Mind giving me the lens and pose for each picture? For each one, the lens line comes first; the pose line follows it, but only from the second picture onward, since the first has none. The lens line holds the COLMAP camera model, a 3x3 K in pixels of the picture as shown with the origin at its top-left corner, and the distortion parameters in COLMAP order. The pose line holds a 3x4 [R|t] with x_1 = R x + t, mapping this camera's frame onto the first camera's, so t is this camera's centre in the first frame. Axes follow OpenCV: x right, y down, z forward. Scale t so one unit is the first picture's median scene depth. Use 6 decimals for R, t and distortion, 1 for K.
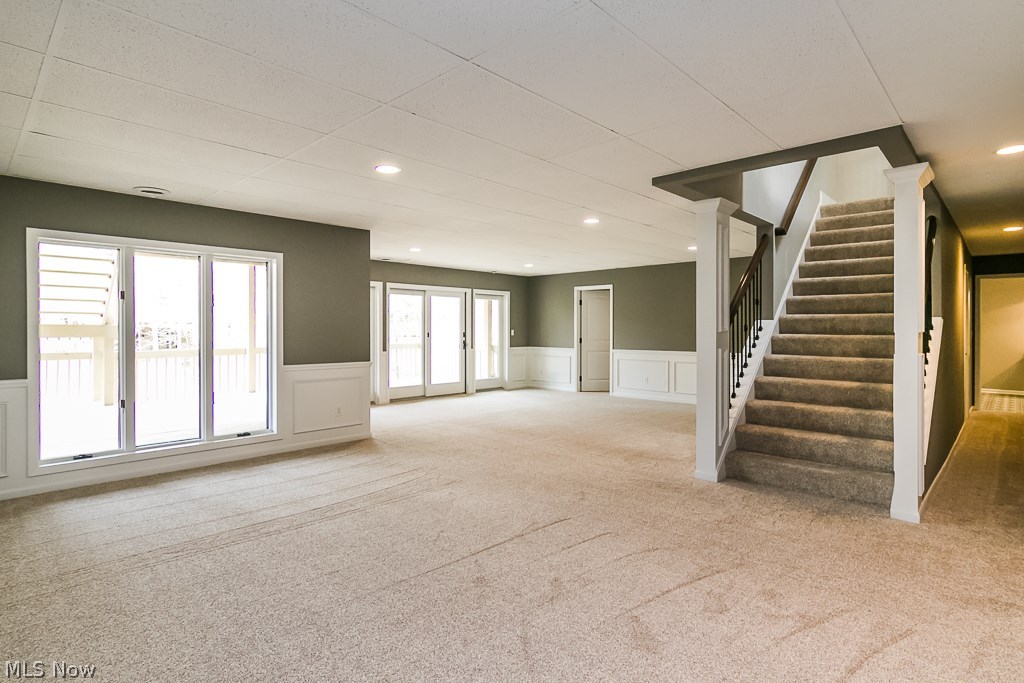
lens RADIAL K [[528.9, 0, 509.7], [0, 528.9, 339.6], [0, 0, 1]] dist [-0.003811, -0.000997]
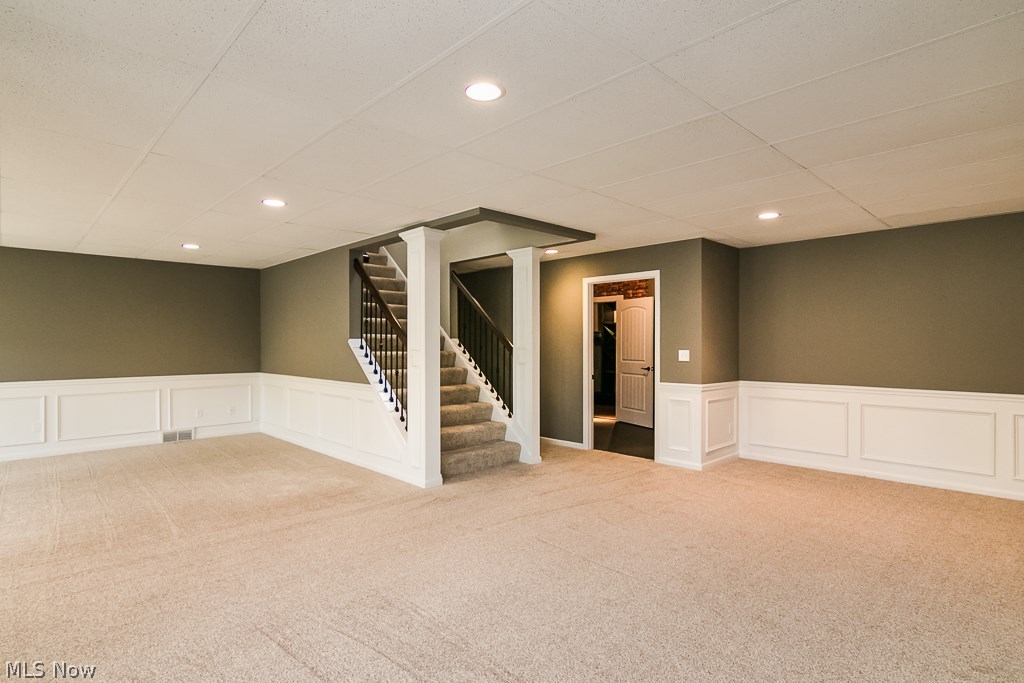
lens RADIAL K [[528.9, 0, 509.7], [0, 528.9, 339.6], [0, 0, 1]] dist [-0.003811, -0.000997]
pose [[0.046517, 0.010183, 0.998866, -0.763097], [0.021281, 0.999711, -0.011183, -0.021291], [-0.998691, 0.021777, 0.046287, 0.853605]]
